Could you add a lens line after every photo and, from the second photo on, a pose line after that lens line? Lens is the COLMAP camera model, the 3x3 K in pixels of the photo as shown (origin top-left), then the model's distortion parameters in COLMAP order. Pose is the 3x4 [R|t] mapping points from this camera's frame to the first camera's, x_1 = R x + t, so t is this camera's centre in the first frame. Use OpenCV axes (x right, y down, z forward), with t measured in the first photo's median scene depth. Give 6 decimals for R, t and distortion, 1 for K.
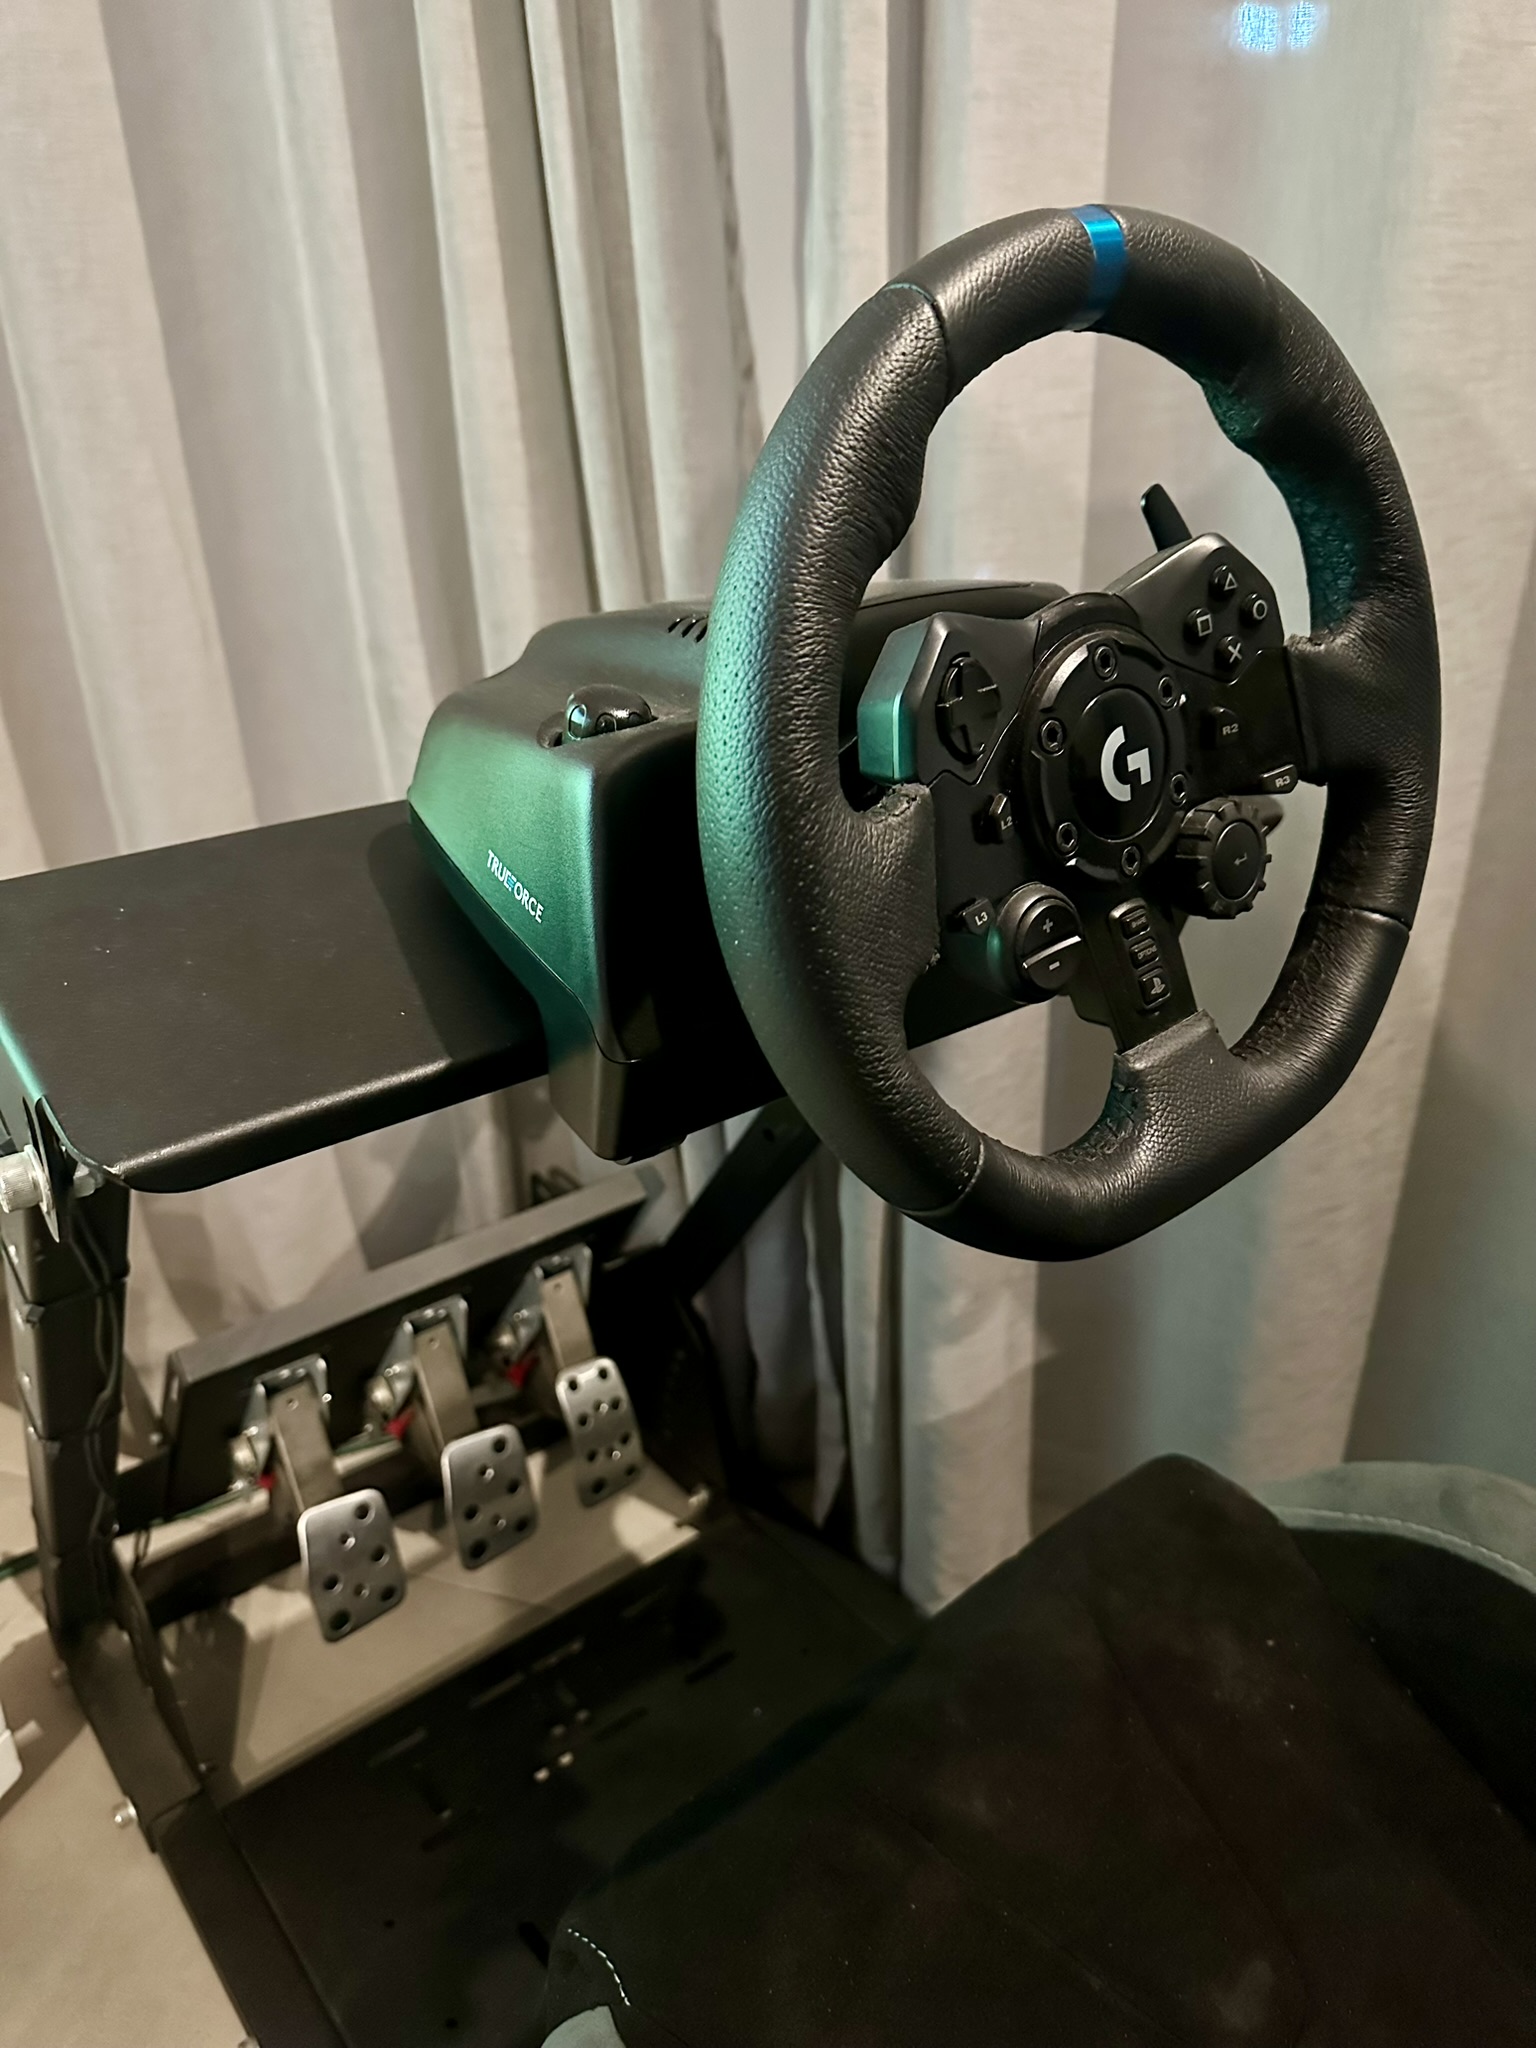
lens RADIAL K [[1440.5, 0, 768.0], [0, 1440.5, 1024.0], [0, 0, 1]] dist [-0.002426, -0.001310]
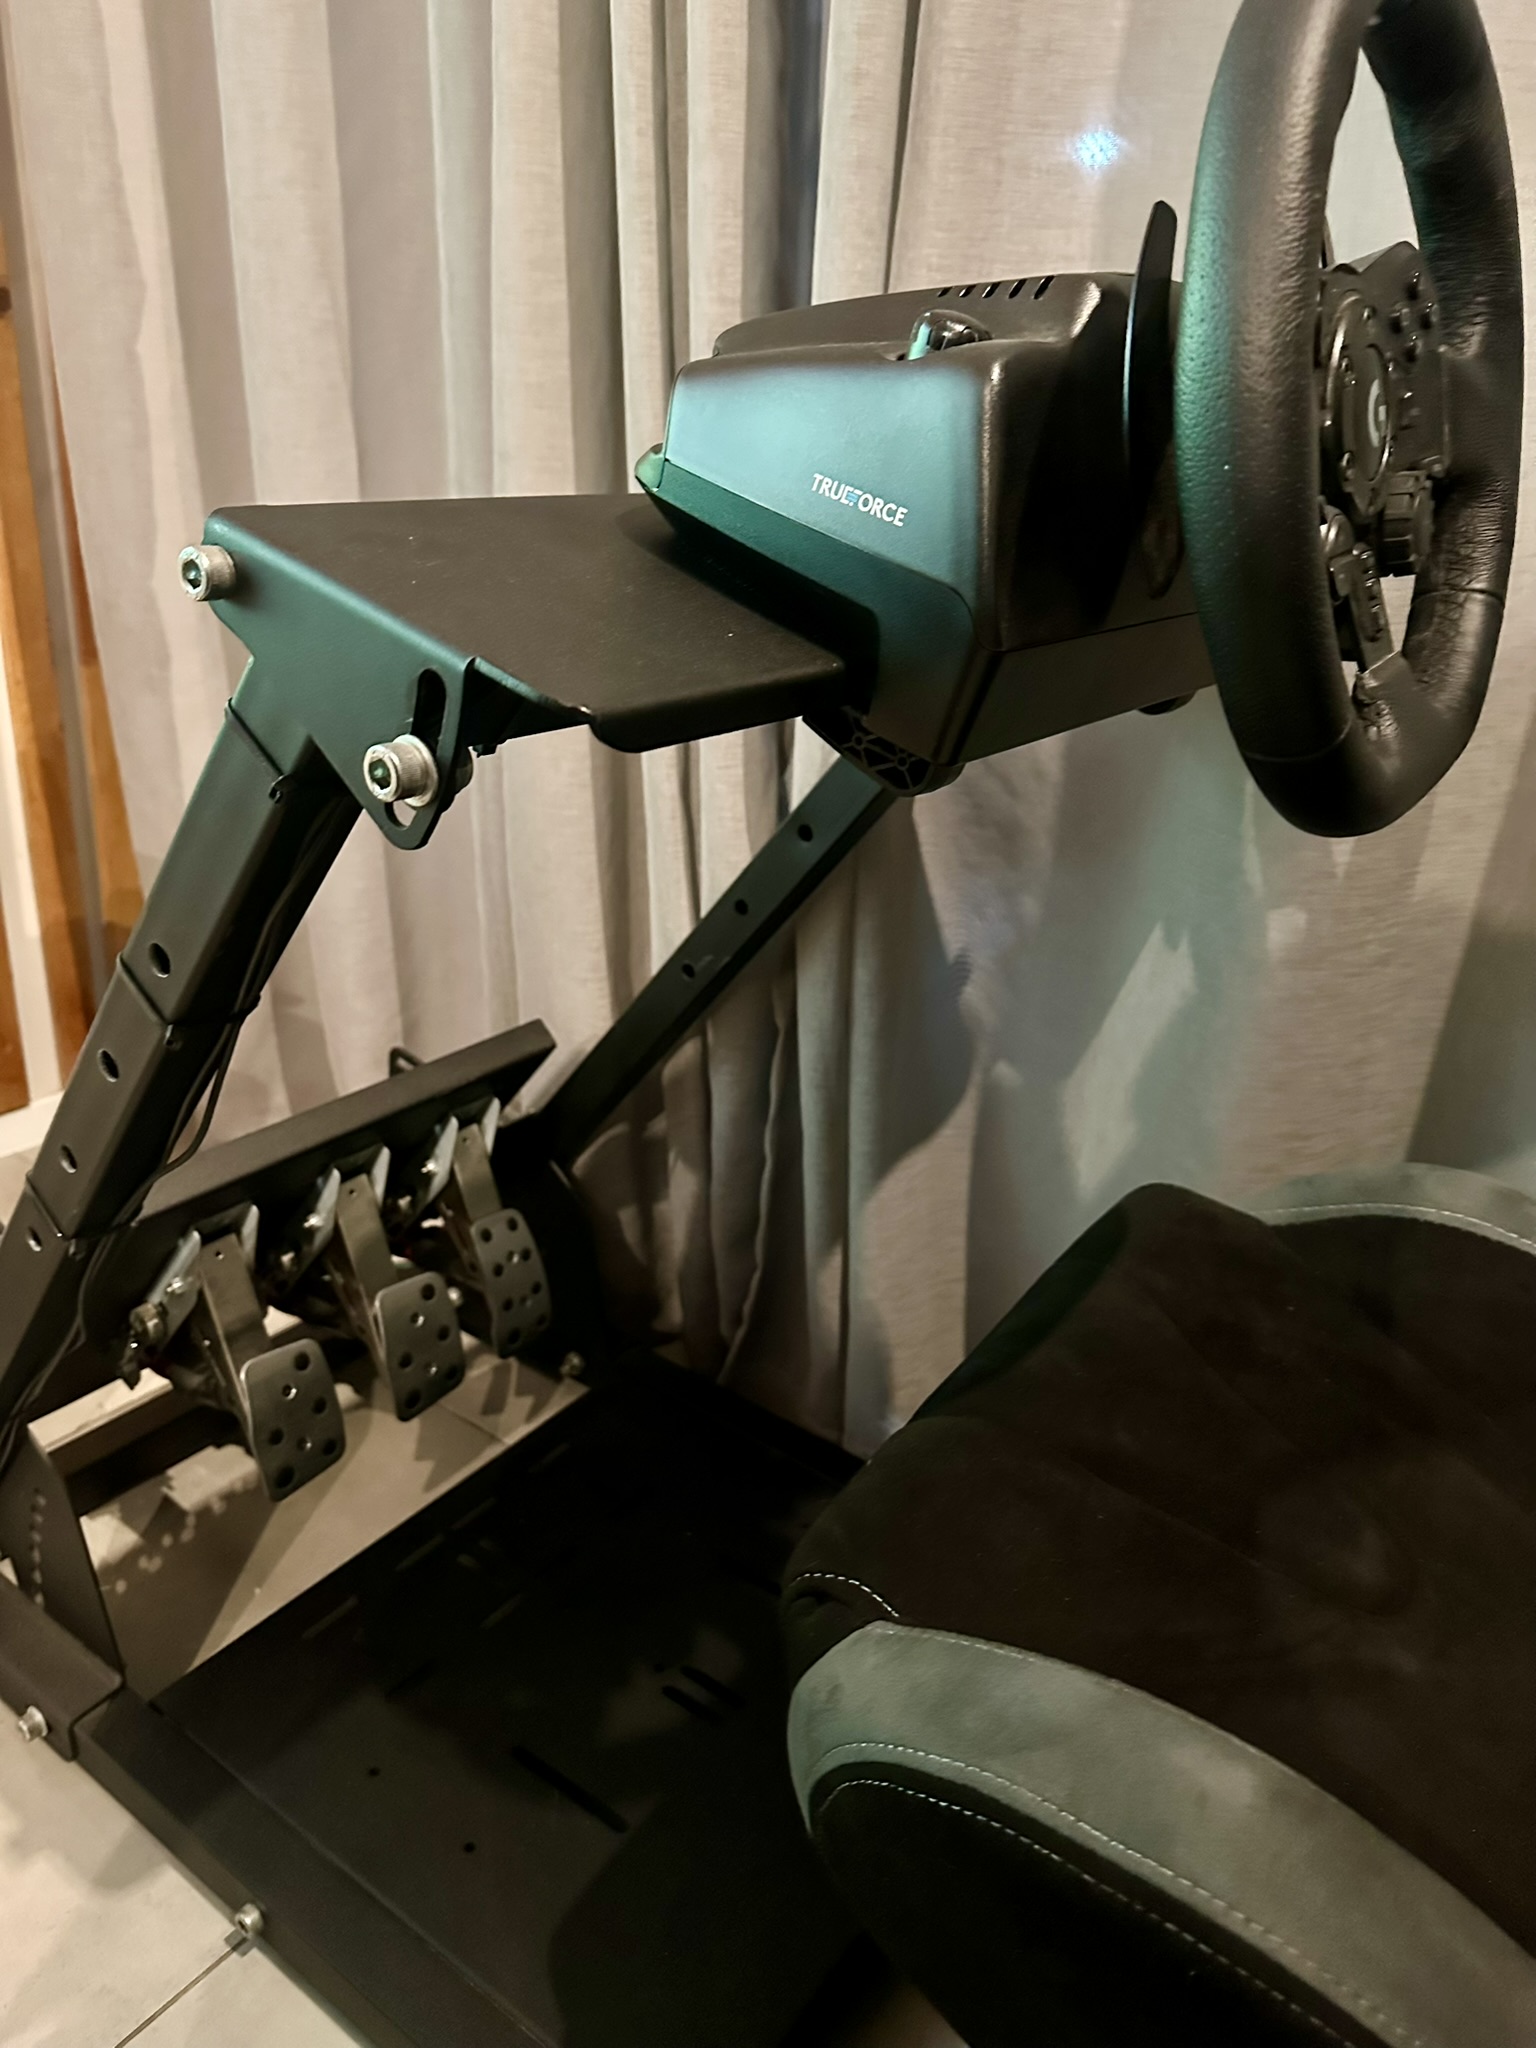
lens RADIAL K [[1427.9, 0, 732.0], [0, 1427.9, 1021.8], [0, 0, 1]] dist [0.006584, 0.001104]
pose [[0.966529, -0.030917, 0.254687, -0.244850], [0.033754, 0.999407, -0.006774, 0.131042], [-0.254327, 0.015144, 0.967000, 0.005850]]
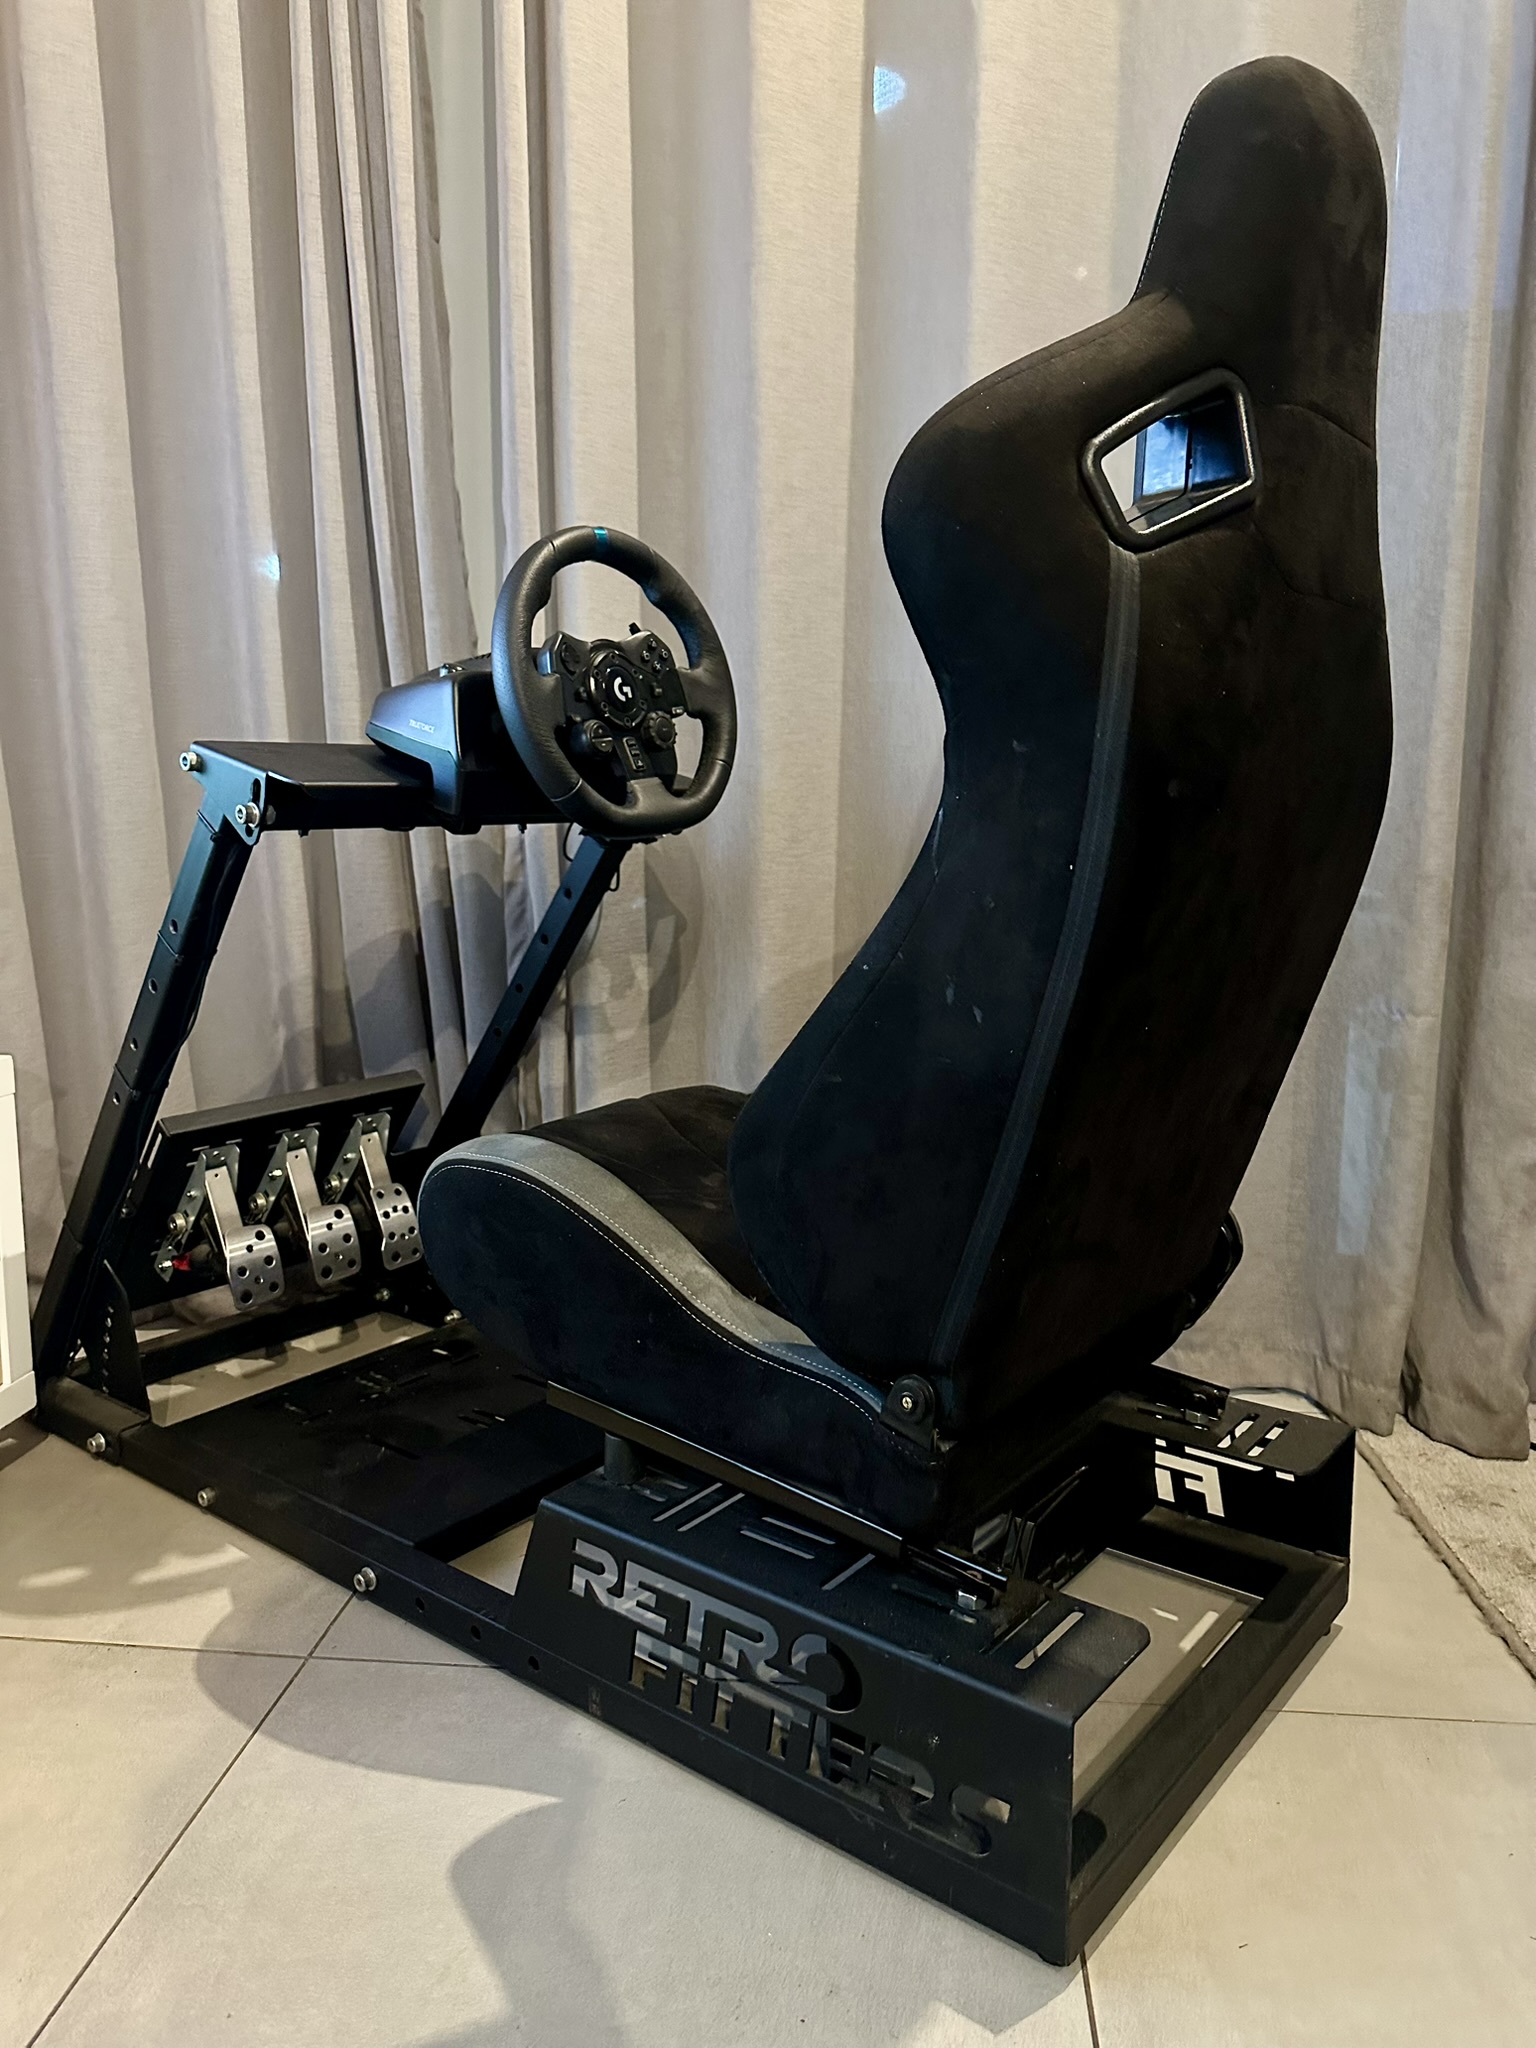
lens RADIAL K [[1440.5, 0, 768.0], [0, 1440.5, 1024.0], [0, 0, 1]] dist [-0.002426, -0.001310]
pose [[0.976527, -0.019184, 0.214538, -0.057643], [0.075305, 0.963577, -0.256609, 0.587386], [-0.201801, 0.266741, 0.942404, -0.798998]]
